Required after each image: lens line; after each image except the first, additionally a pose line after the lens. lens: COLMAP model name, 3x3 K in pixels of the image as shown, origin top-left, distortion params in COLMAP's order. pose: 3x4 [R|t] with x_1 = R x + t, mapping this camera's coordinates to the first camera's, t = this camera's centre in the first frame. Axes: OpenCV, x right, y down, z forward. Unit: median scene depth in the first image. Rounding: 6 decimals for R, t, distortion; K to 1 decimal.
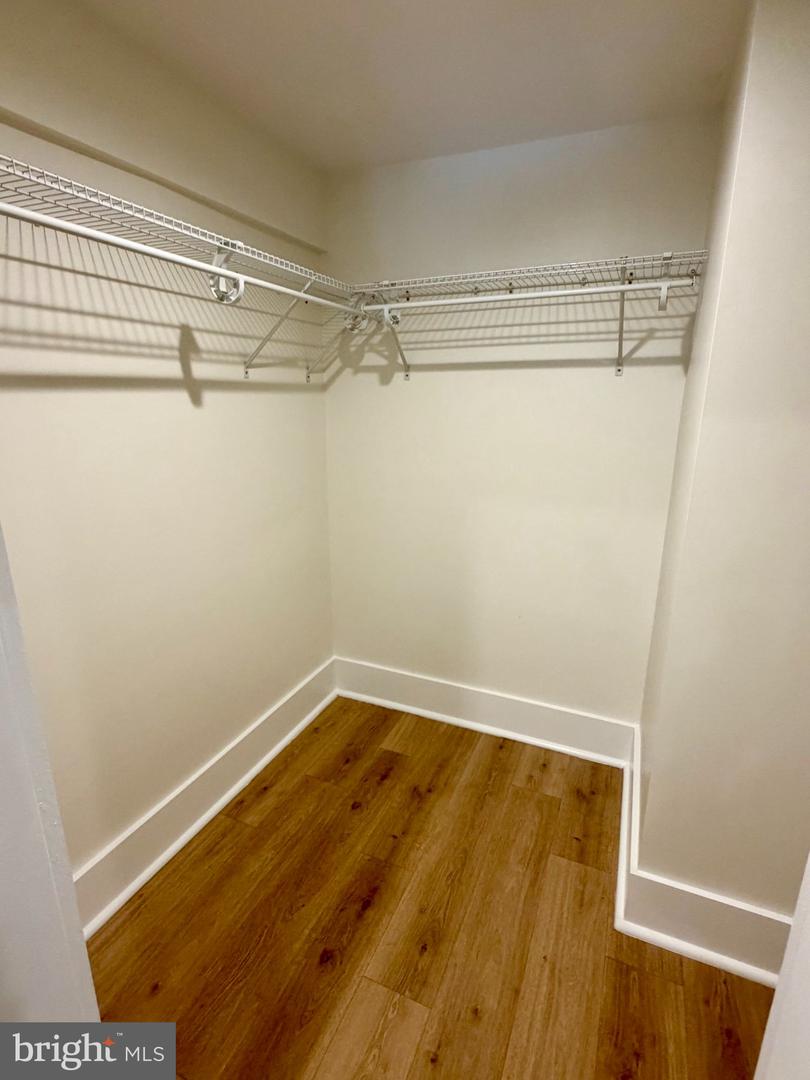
lens RADIAL K [[527.9, 0, 404.9], [0, 527.9, 540.3], [0, 0, 1]] dist [-0.004210, -0.000347]
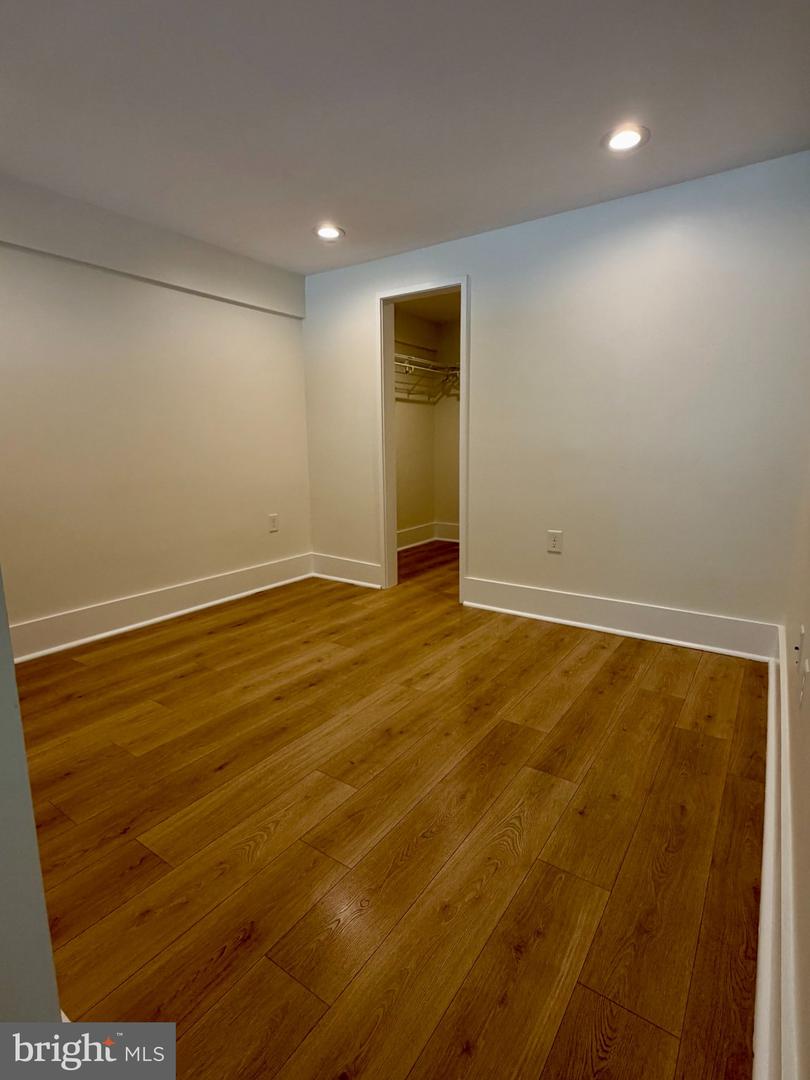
lens RADIAL K [[527.9, 0, 405.0], [0, 527.9, 538.1], [0, 0, 1]] dist [-0.004210, -0.000347]
pose [[0.980707, 0.023064, -0.194118, 0.249014], [-0.040170, 0.995600, -0.084653, 0.673314], [0.191312, 0.090817, 0.977319, -1.684009]]
